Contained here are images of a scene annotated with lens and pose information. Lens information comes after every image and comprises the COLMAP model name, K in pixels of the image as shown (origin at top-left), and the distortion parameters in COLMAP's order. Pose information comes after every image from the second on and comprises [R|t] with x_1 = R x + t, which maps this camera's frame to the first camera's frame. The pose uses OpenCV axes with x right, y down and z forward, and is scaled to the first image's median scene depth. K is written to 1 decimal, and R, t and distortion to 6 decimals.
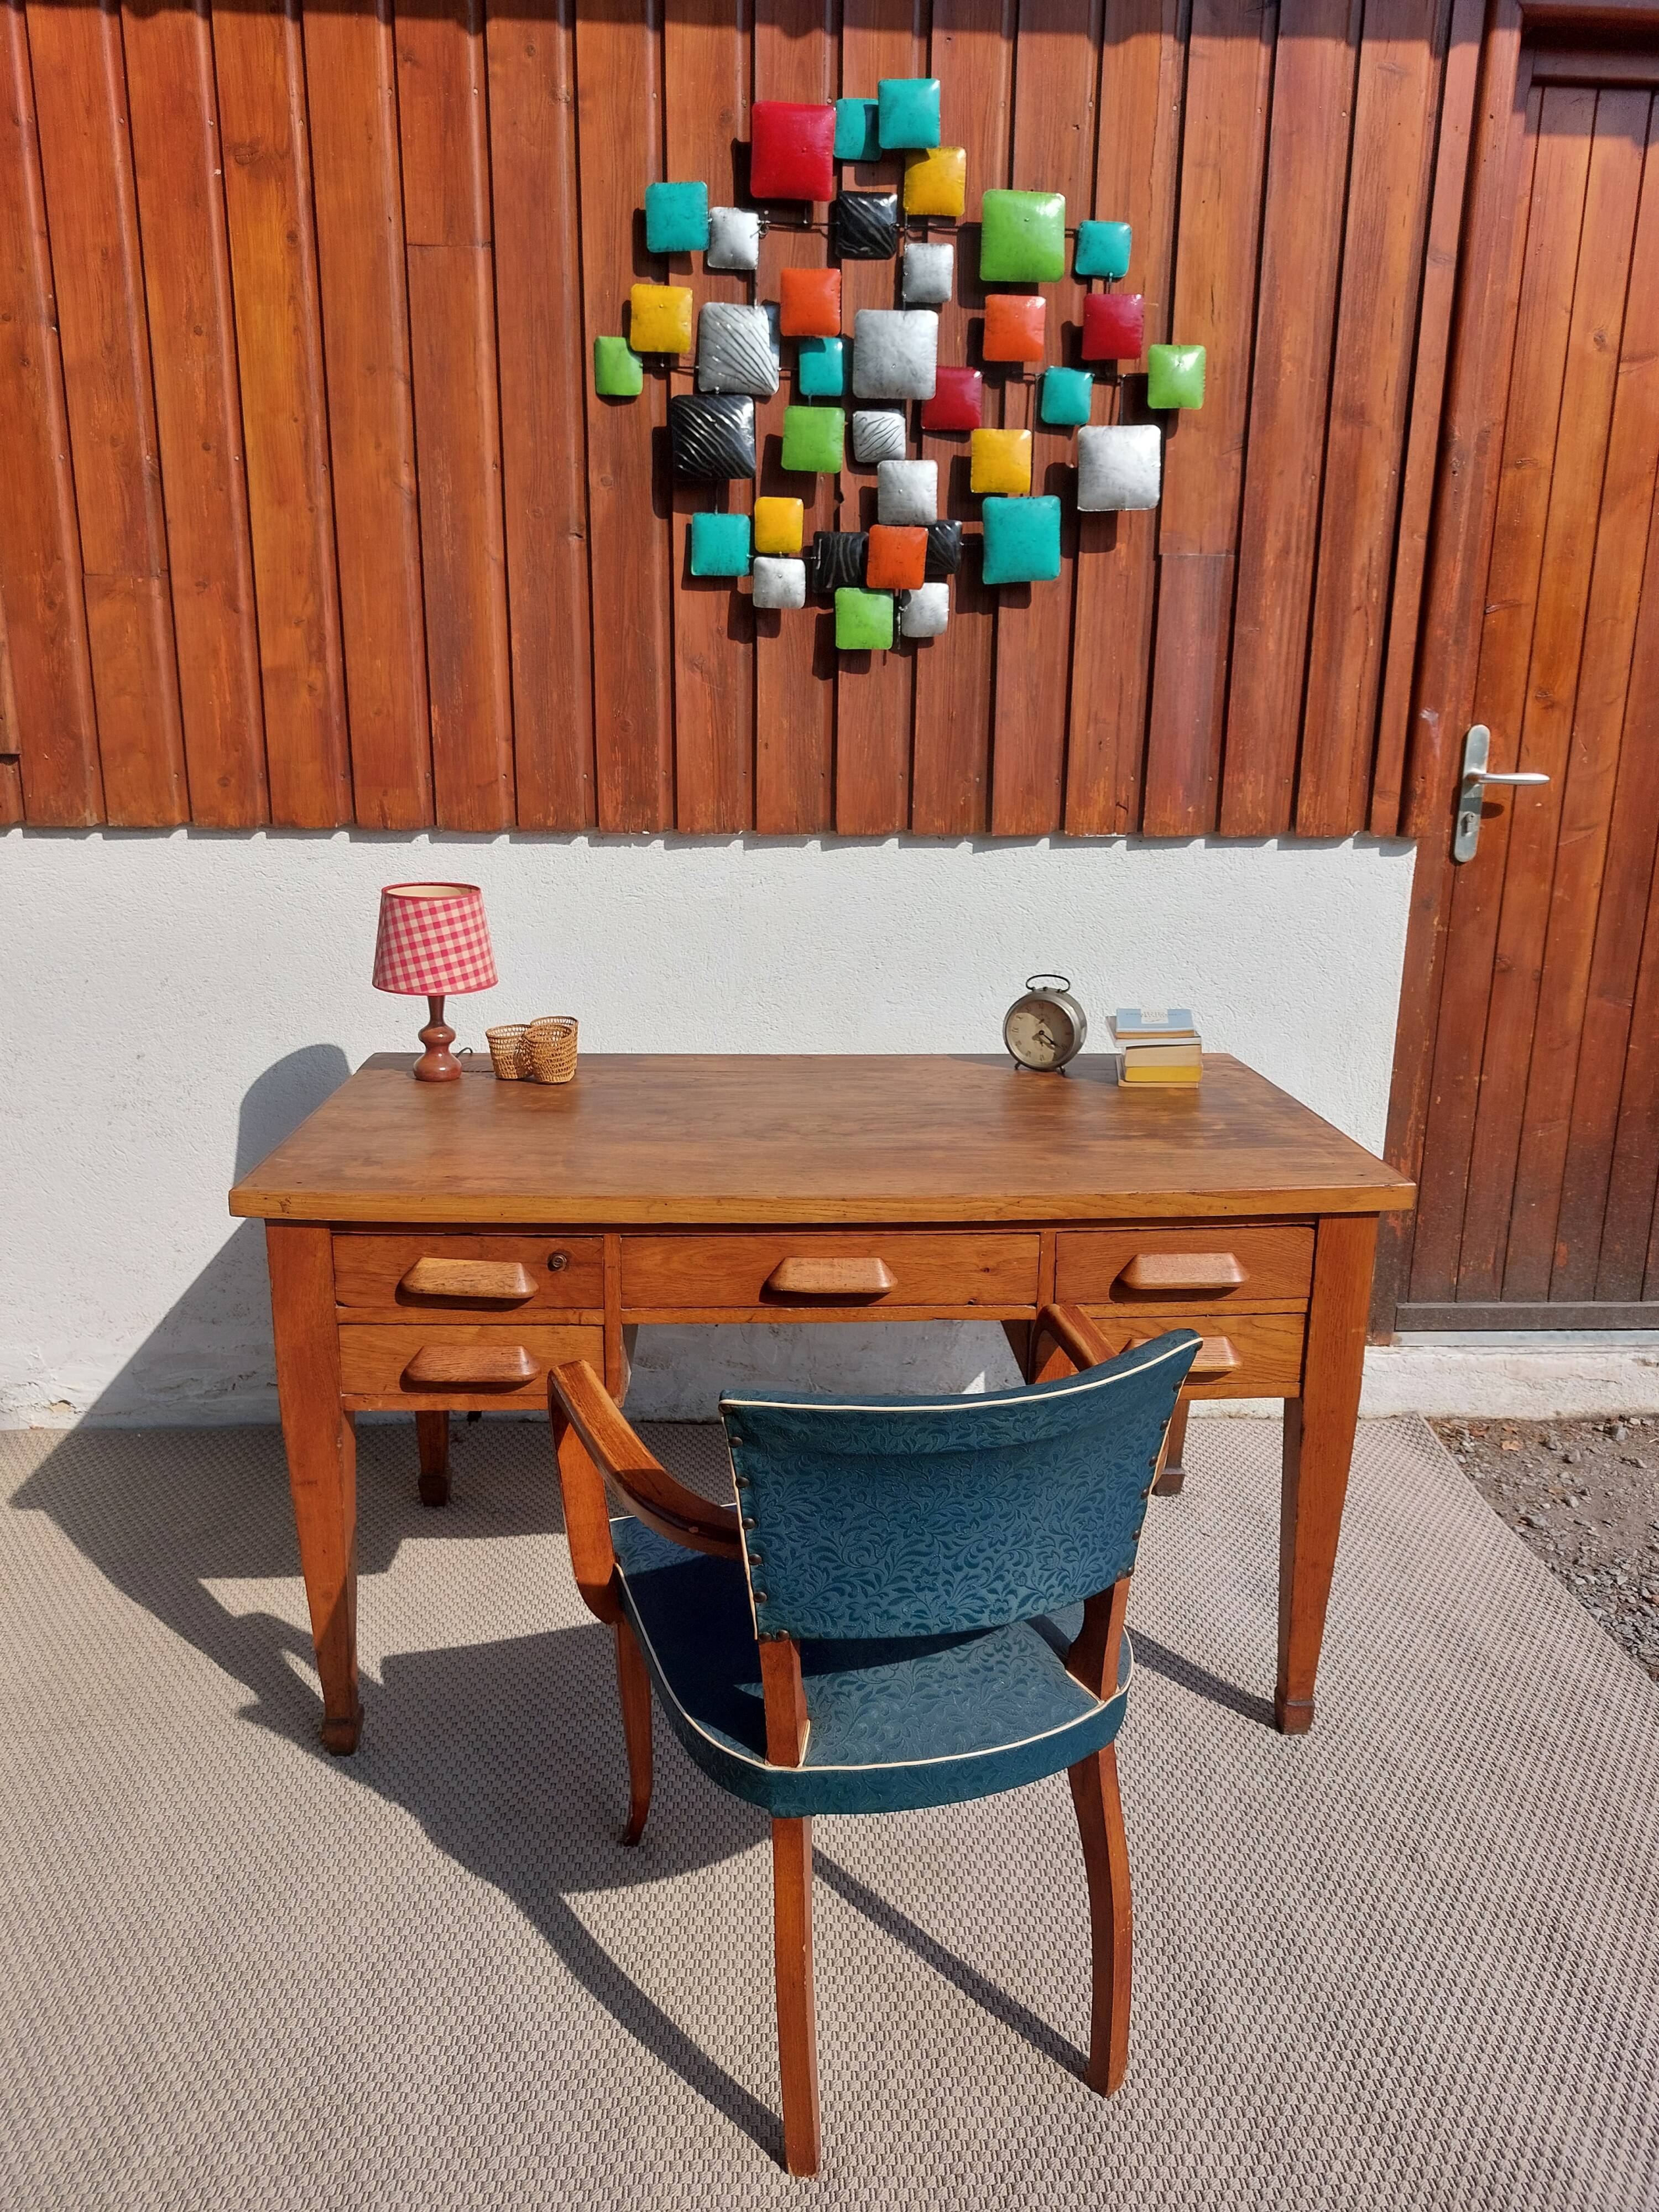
lens RADIAL K [[1623.4, 0, 824.9], [0, 1623.4, 1102.9], [0, 0, 1]] dist [0.053343, -0.067423]
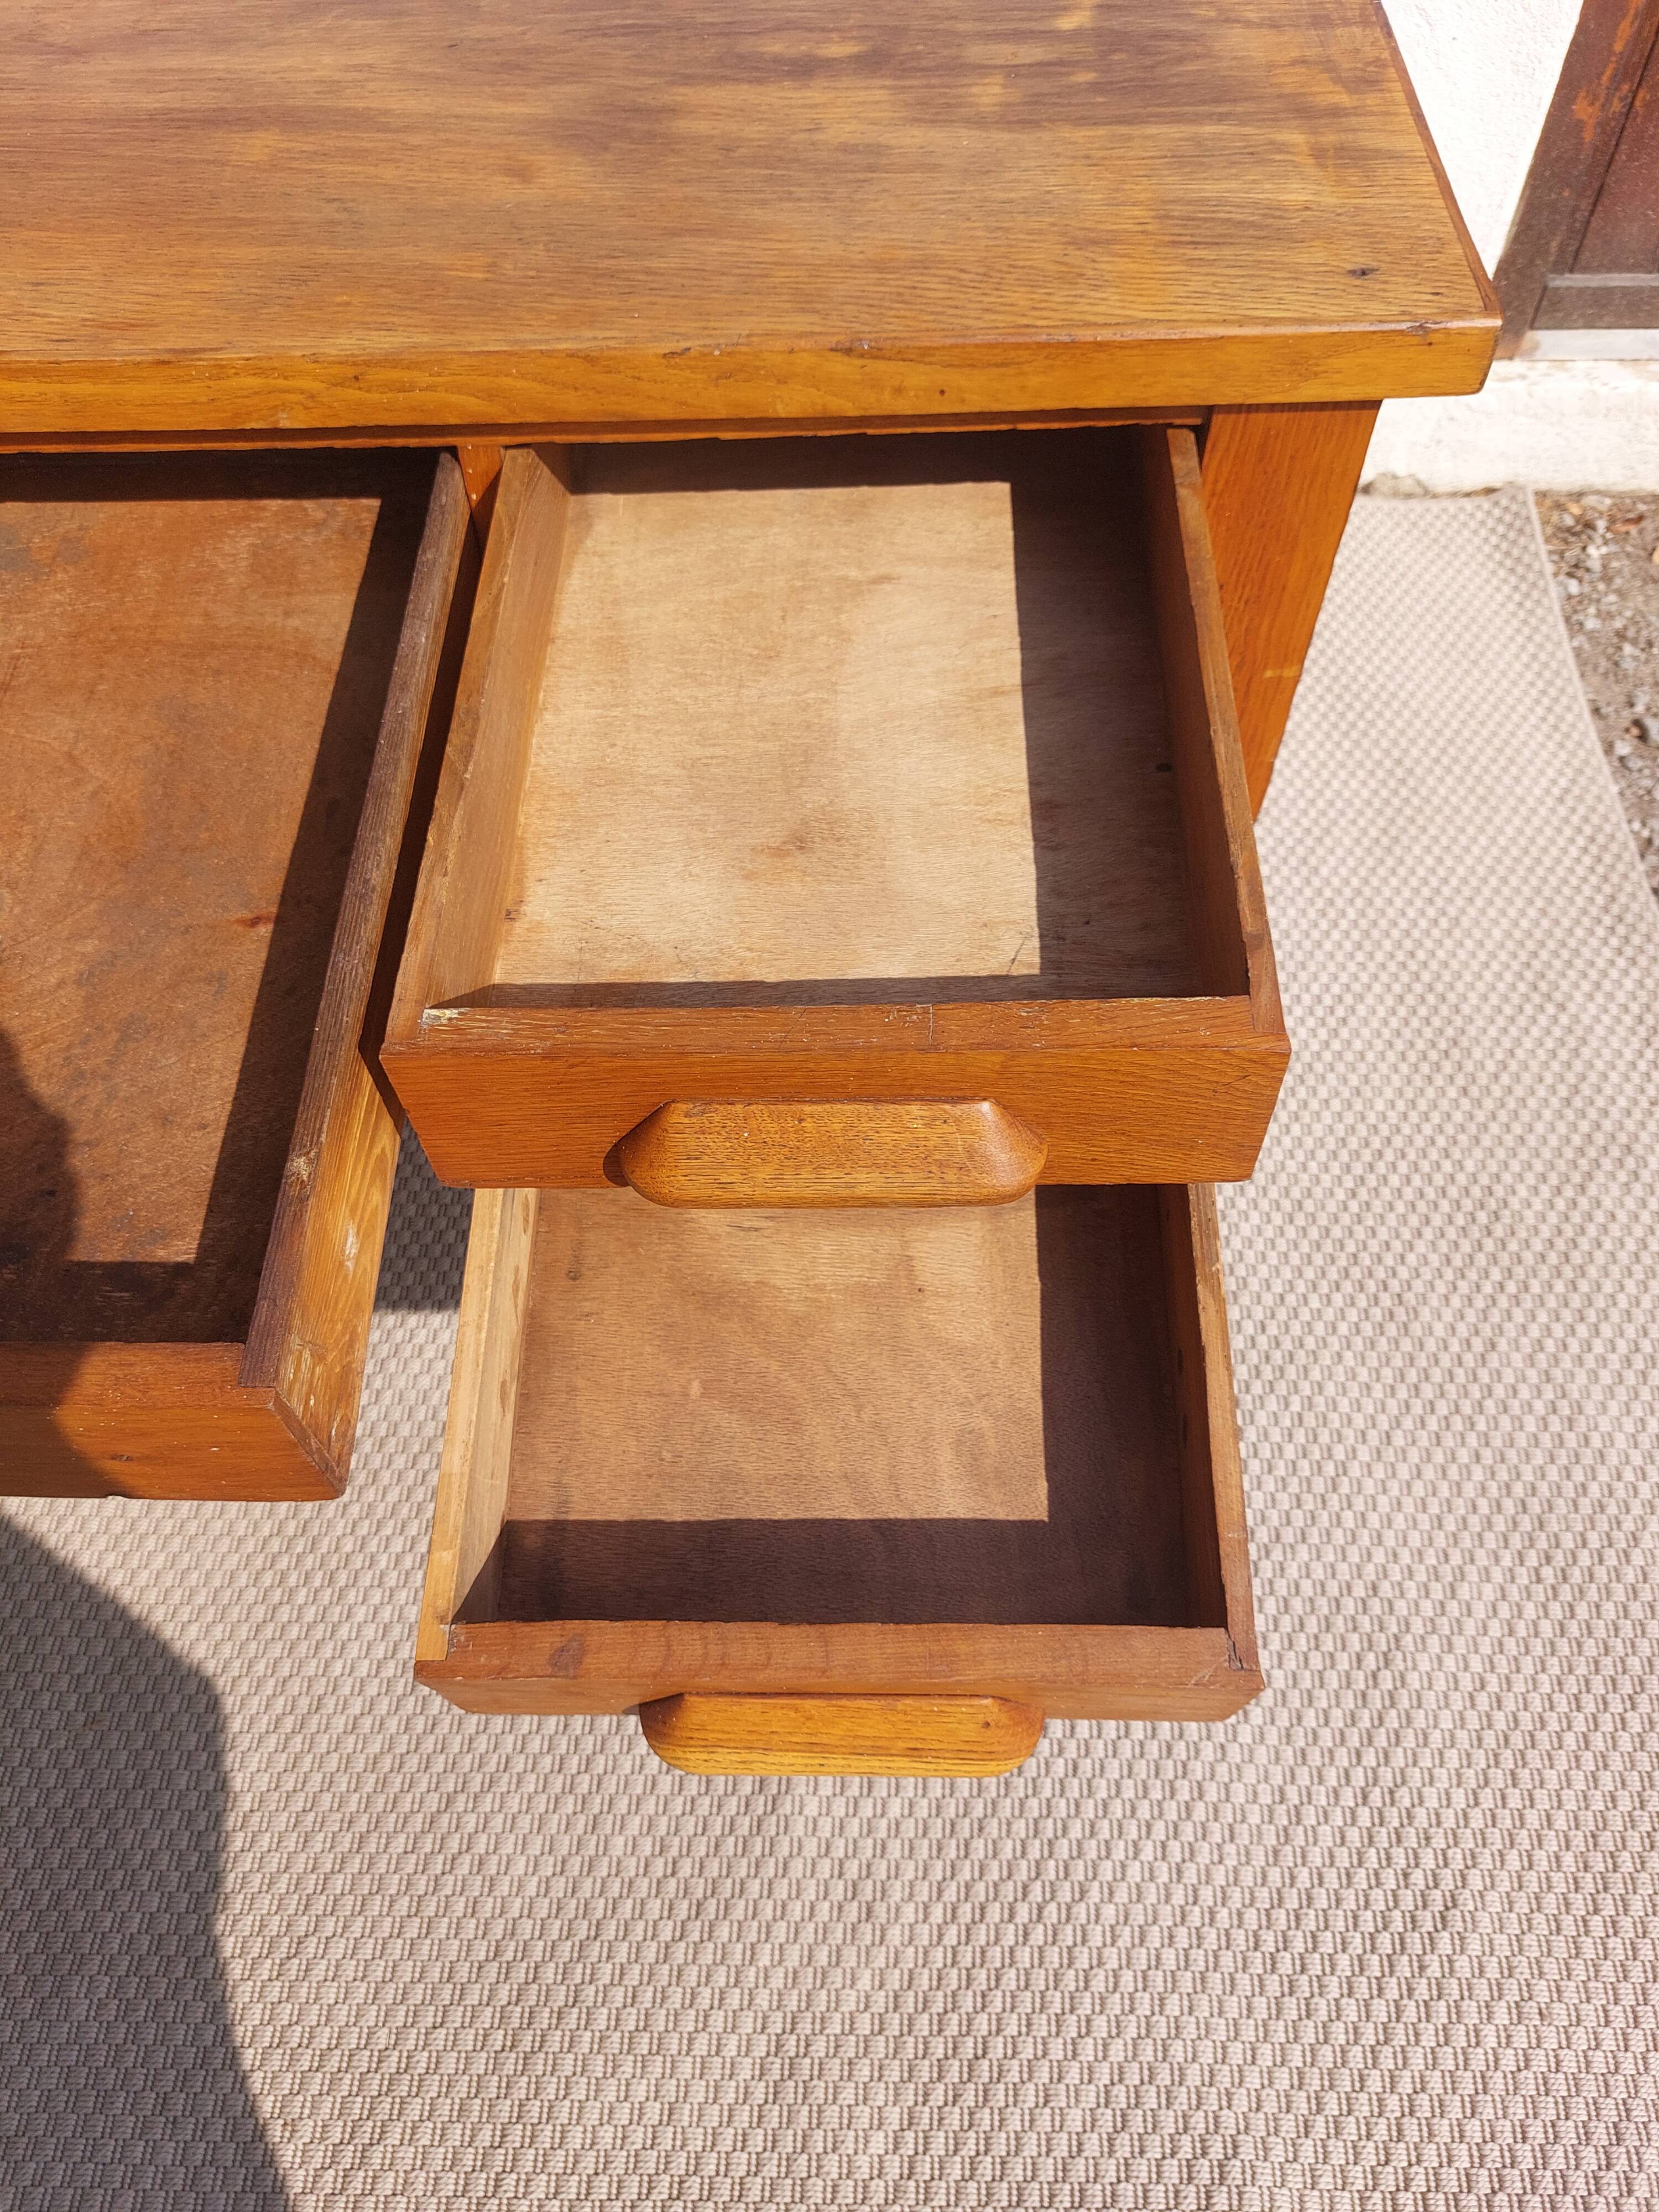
lens RADIAL K [[1623.4, 0, 836.9], [0, 1623.4, 1129.5], [0, 0, 1]] dist [0.053343, -0.067423]
pose [[0.997640, 0.040633, -0.055340, 0.244147], [0.007260, 0.739103, 0.673554, -0.056190], [0.068270, -0.672366, 0.737064, 0.614880]]
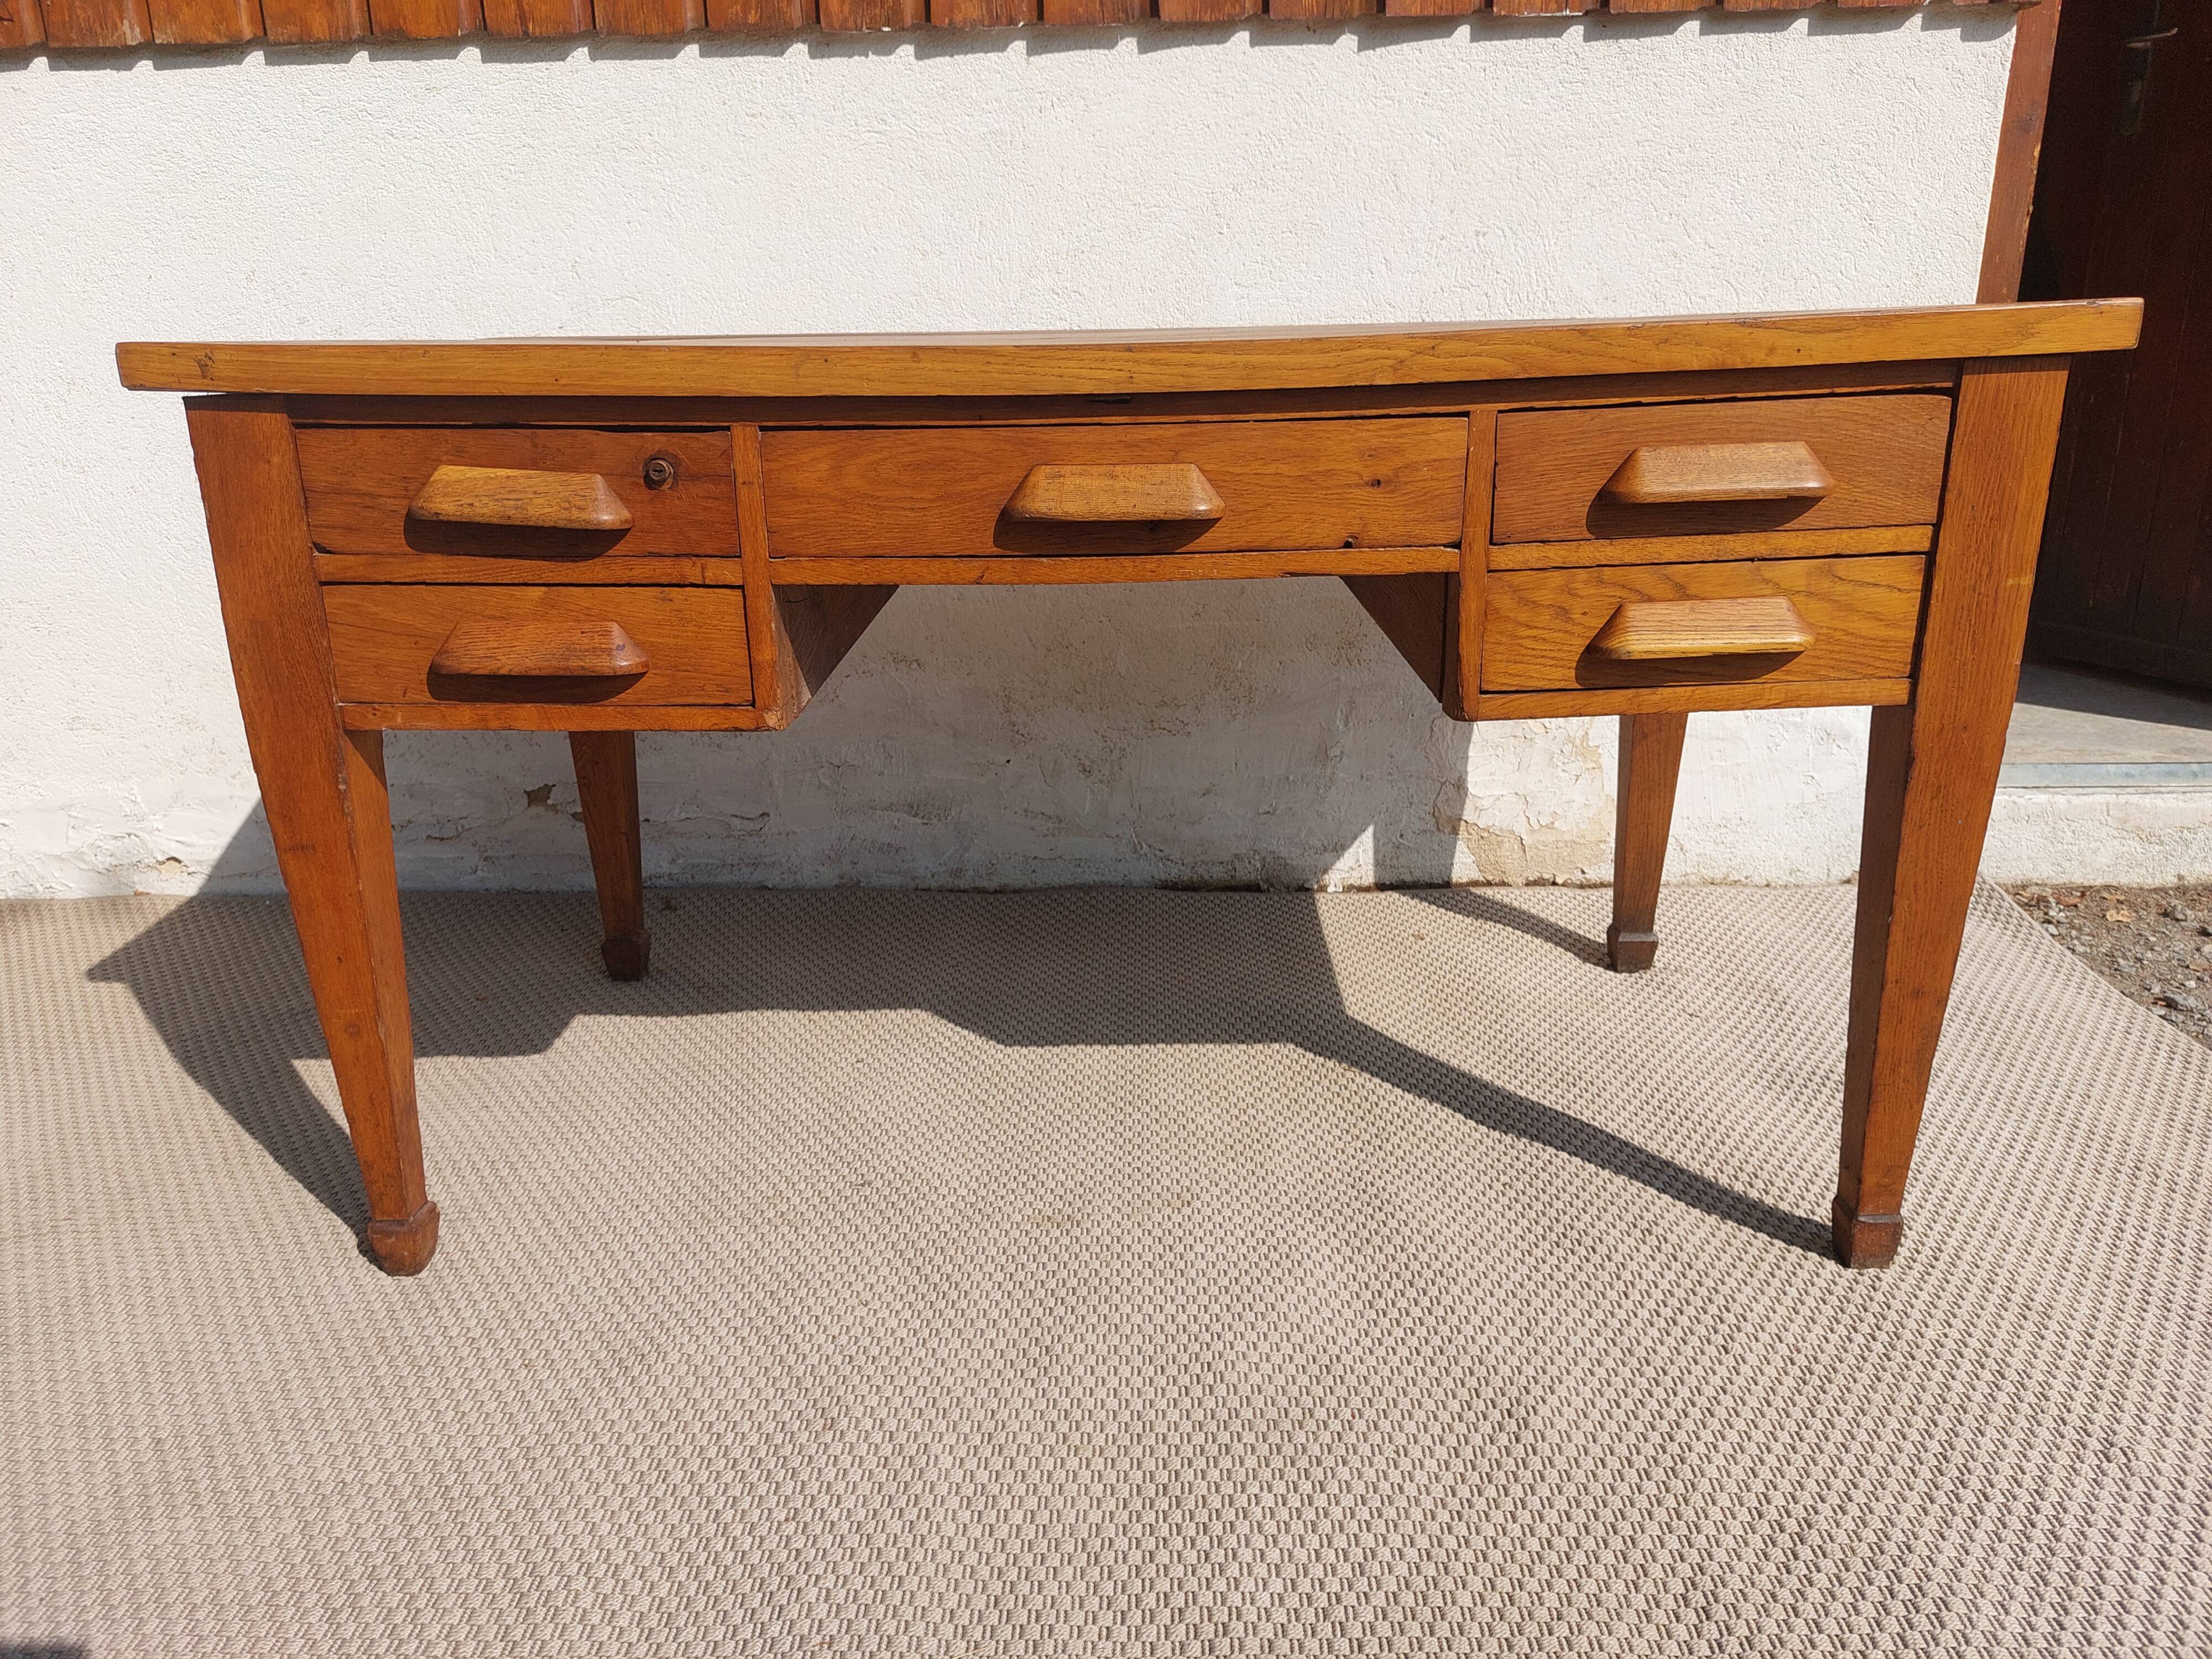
lens RADIAL K [[1623.4, 0, 1090.9], [0, 1623.4, 842.4], [0, 0, 1]] dist [0.053343, -0.067423]
pose [[0.997142, -0.006106, -0.075301, 0.039461], [0.010638, 0.998145, 0.059938, 0.195840], [0.074795, -0.060568, 0.995358, 0.388725]]
